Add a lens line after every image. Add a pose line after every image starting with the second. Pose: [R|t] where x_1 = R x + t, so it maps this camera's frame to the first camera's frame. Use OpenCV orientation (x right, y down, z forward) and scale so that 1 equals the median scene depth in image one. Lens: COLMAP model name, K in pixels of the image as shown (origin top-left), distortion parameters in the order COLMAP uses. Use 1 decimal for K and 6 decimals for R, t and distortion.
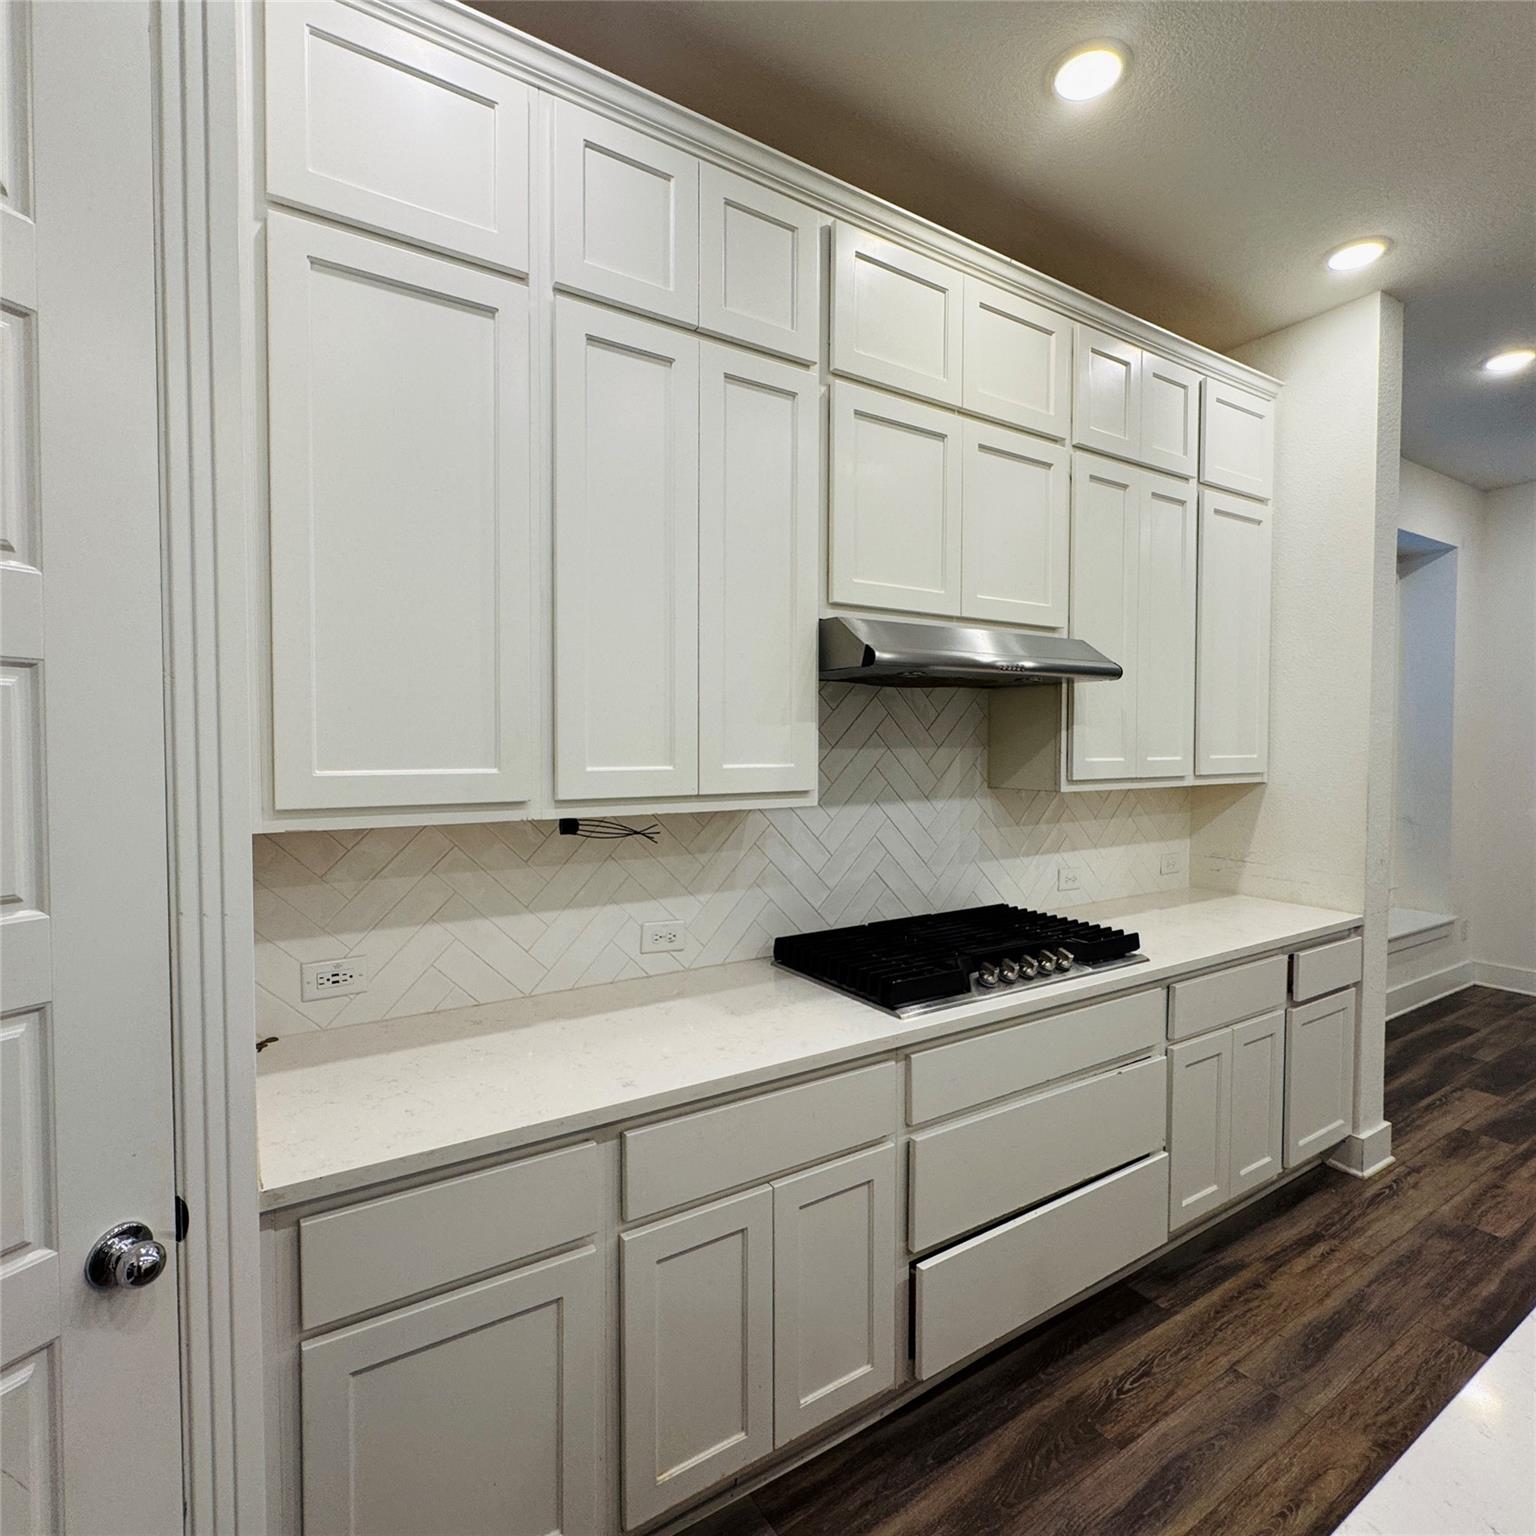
lens RADIAL K [[821.3, 0, 767.5], [0, 821.3, 766.1], [0, 0, 1]] dist [-0.001483, 0.000417]
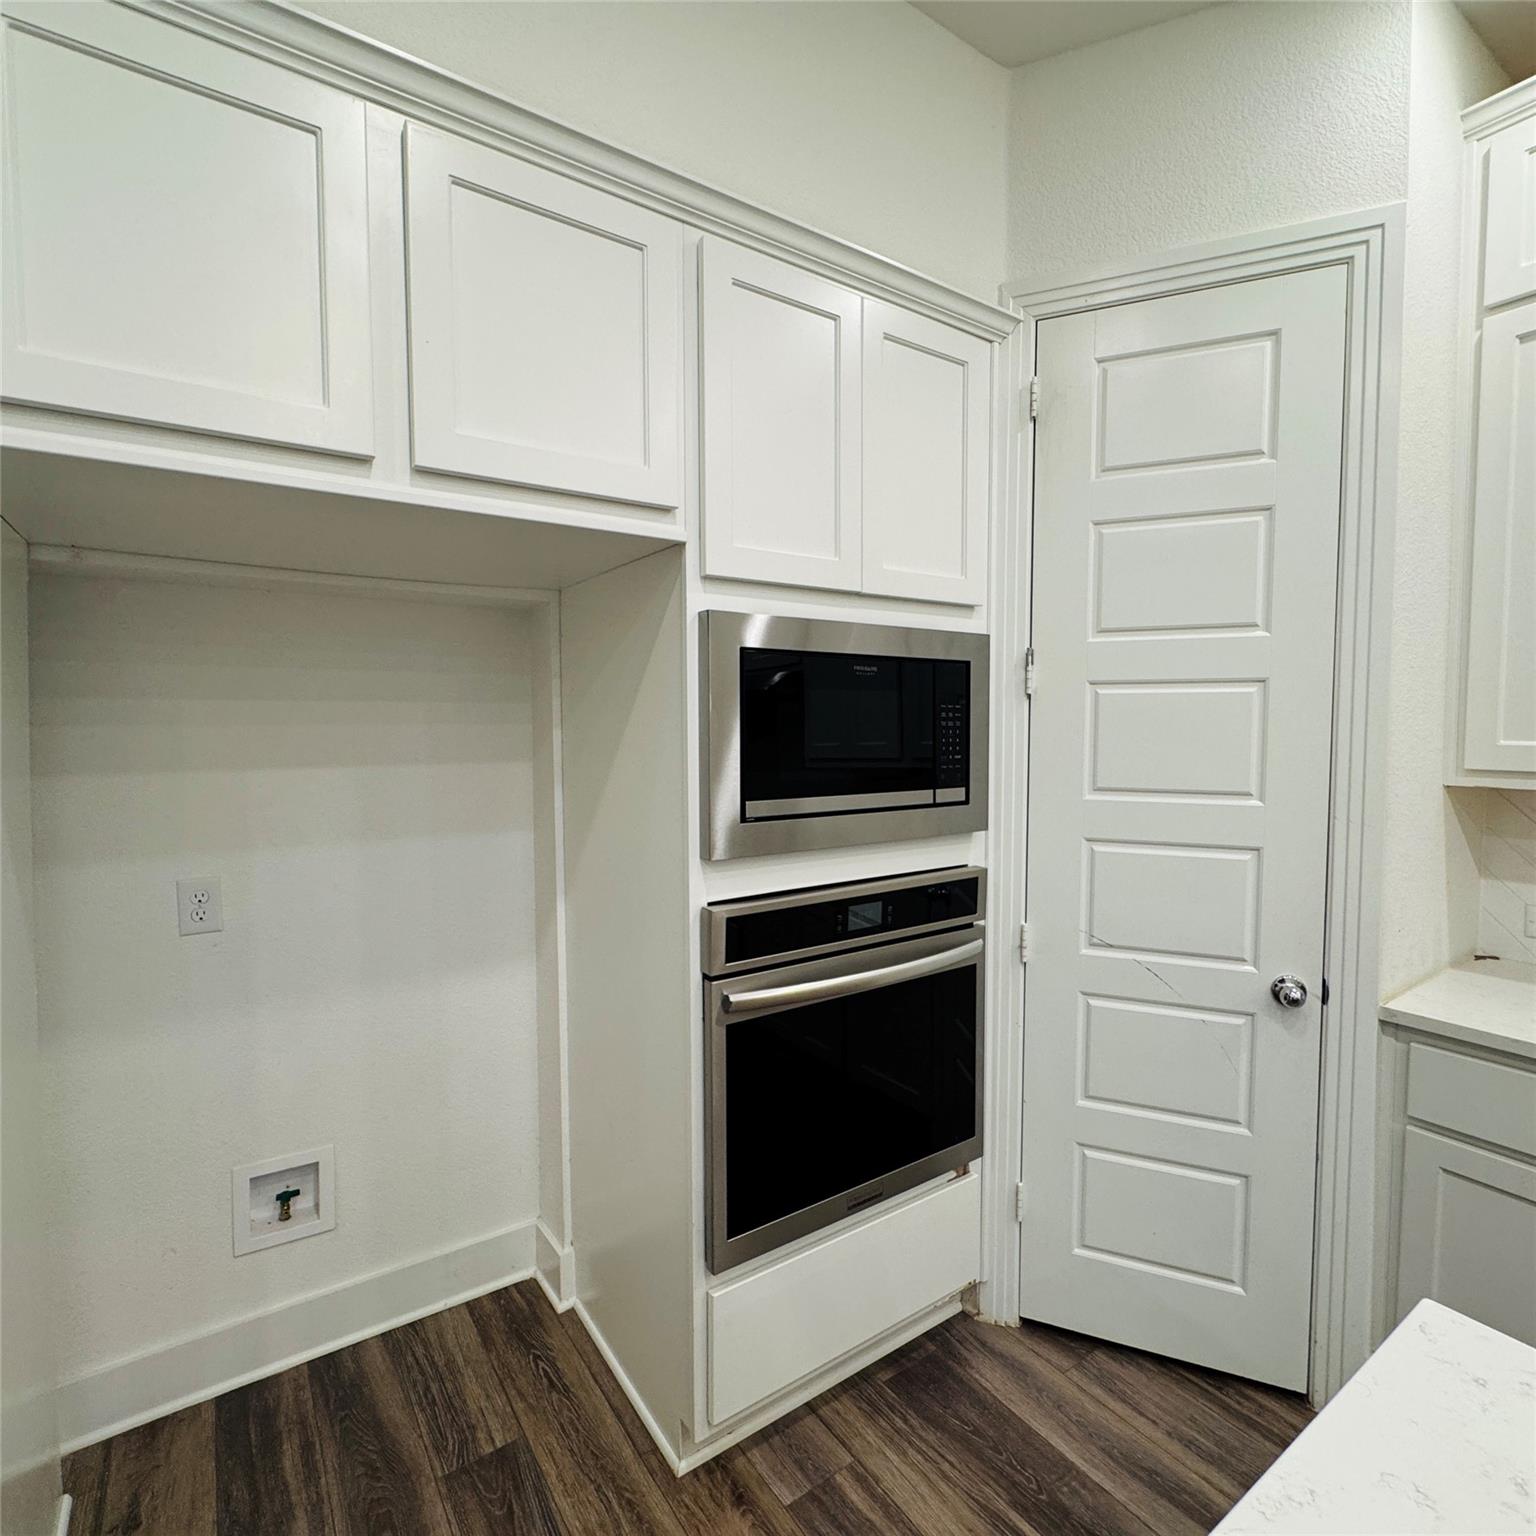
lens RADIAL K [[821.3, 0, 761.1], [0, 821.3, 754.7], [0, 0, 1]] dist [-0.001483, 0.000417]
pose [[0.036902, 0.048157, -0.998158, 0.408932], [-0.024944, 0.998571, 0.047255, -0.002331], [0.999008, 0.023154, 0.038051, -0.118346]]
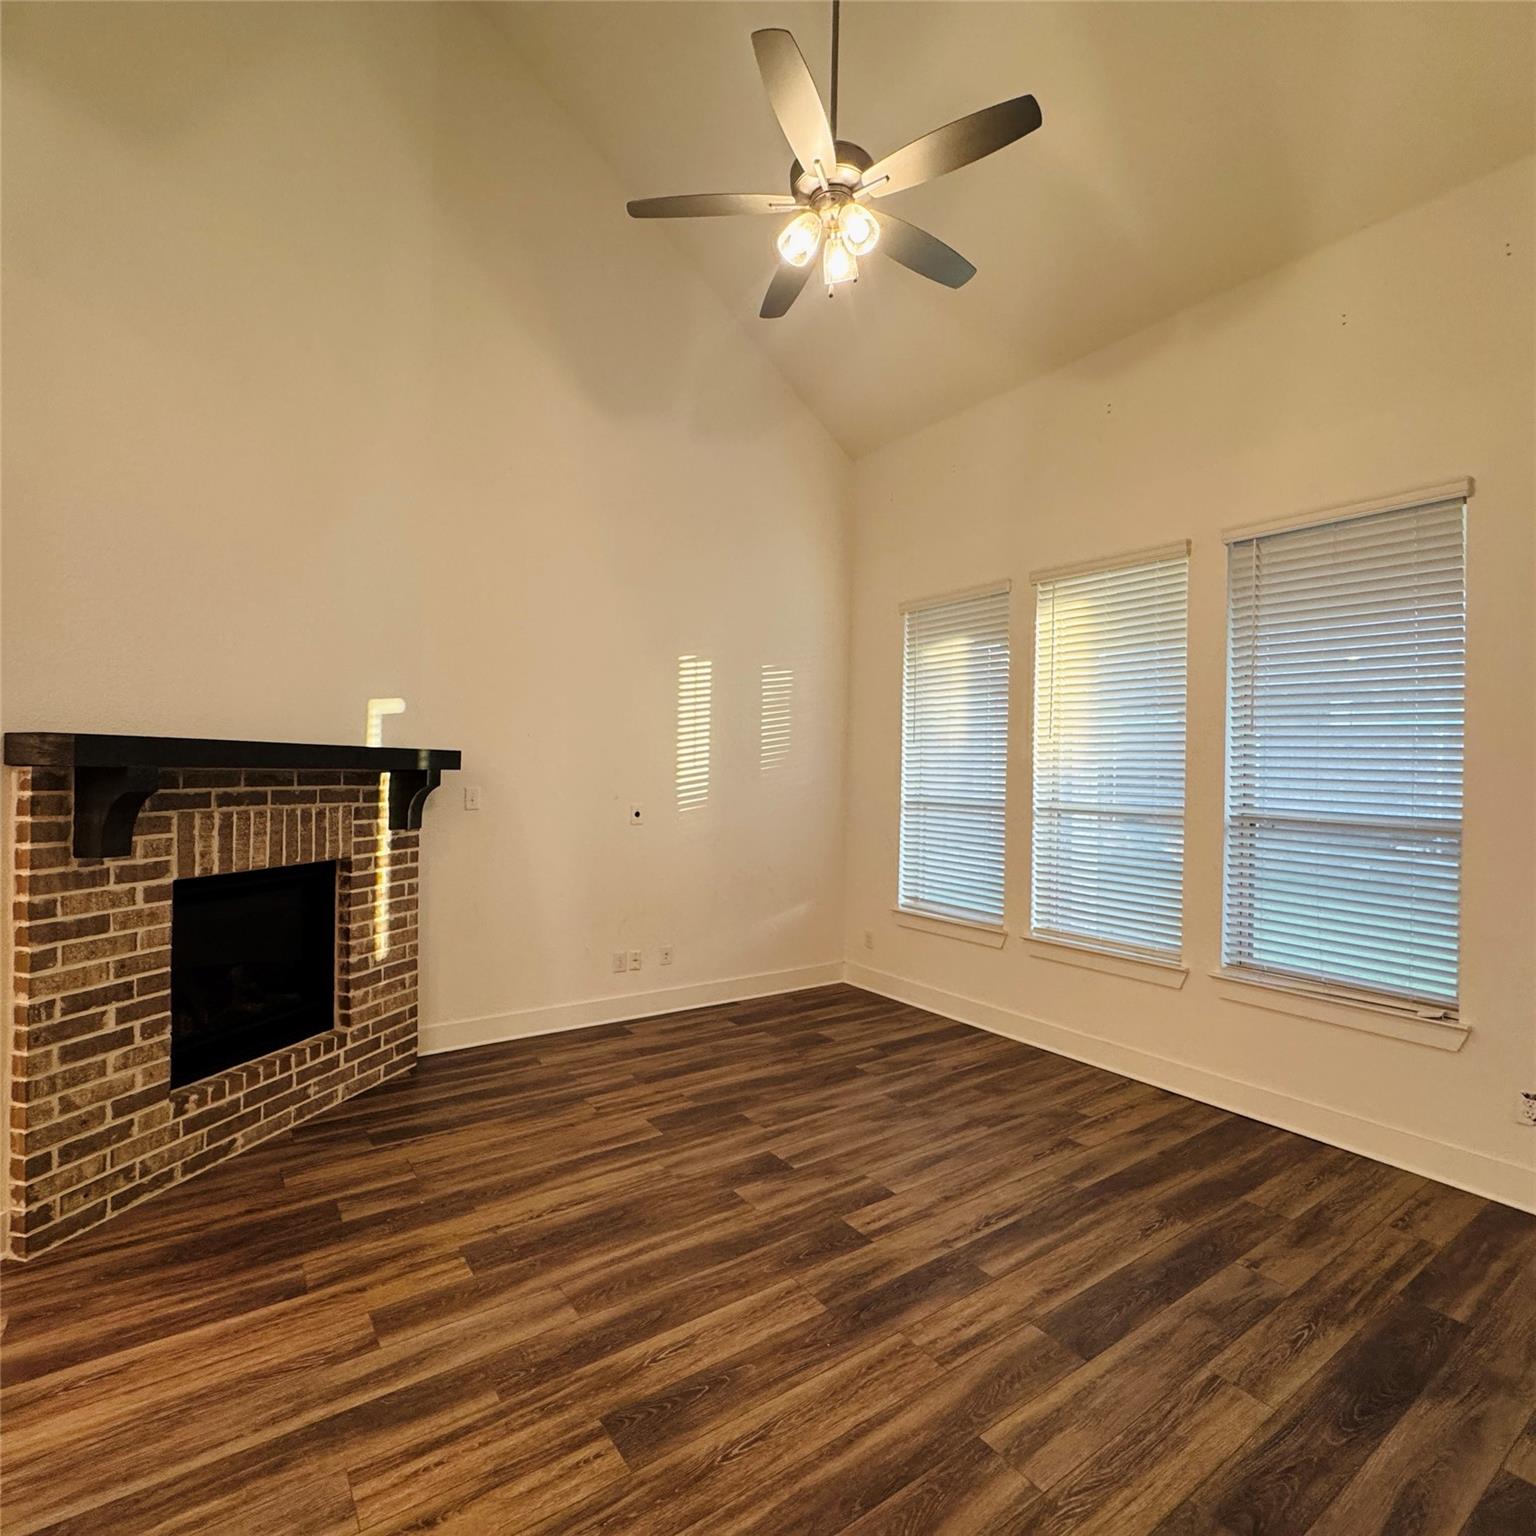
lens RADIAL K [[821.3, 0, 775.6], [0, 821.3, 776.0], [0, 0, 1]] dist [-0.001483, 0.000417]
pose [[0.998741, 0.013246, 0.048385, 3.284434], [-0.011156, 0.999004, -0.043208, -0.016215], [-0.048910, 0.042614, 0.997894, 0.654321]]
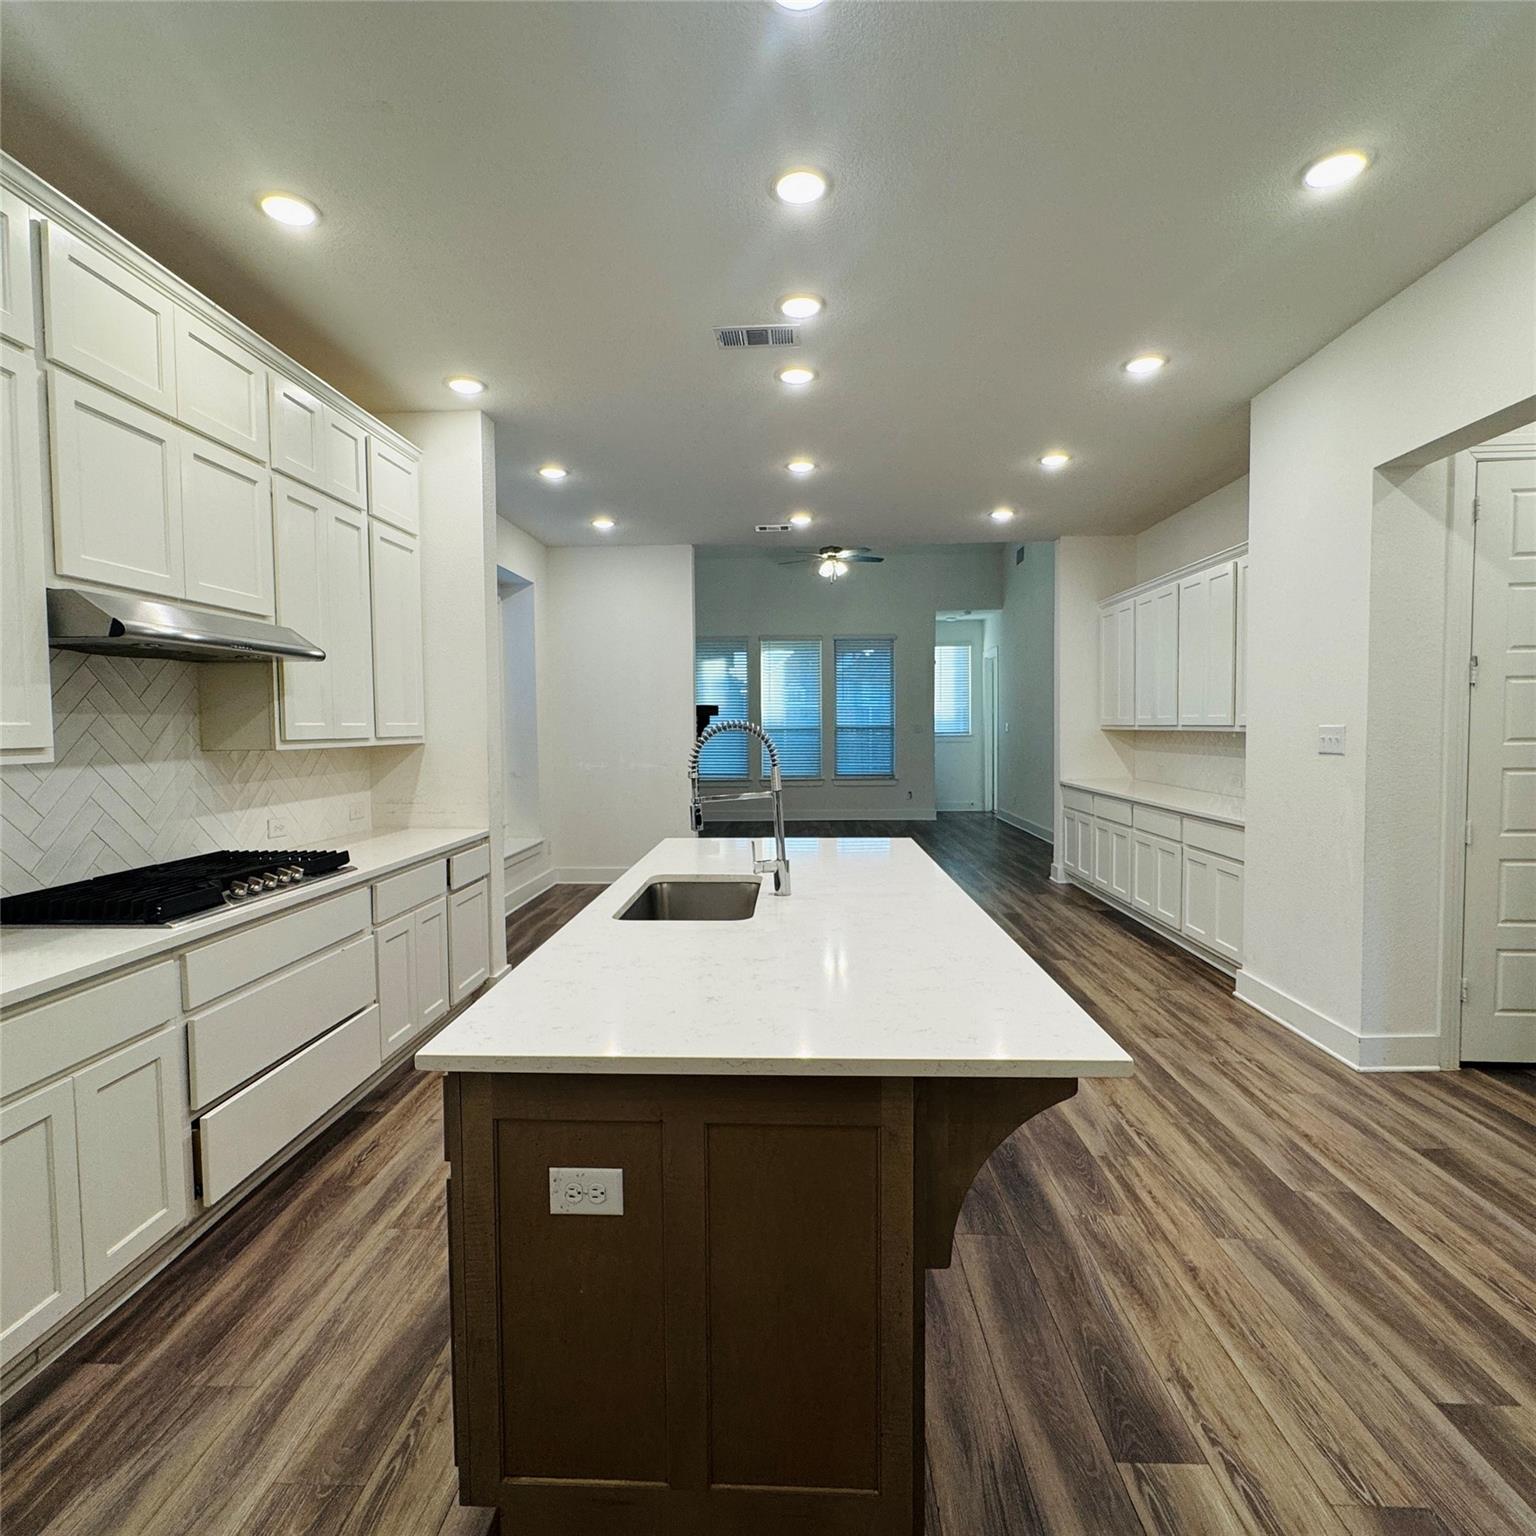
lens RADIAL K [[821.3, 0, 768.9], [0, 821.3, 764.2], [0, 0, 1]] dist [-0.001483, 0.000417]
pose [[0.570775, -0.045125, 0.819865, -0.251819], [0.033921, 0.998932, 0.031365, 0.042850], [-0.820405, 0.009908, 0.571697, -0.337663]]
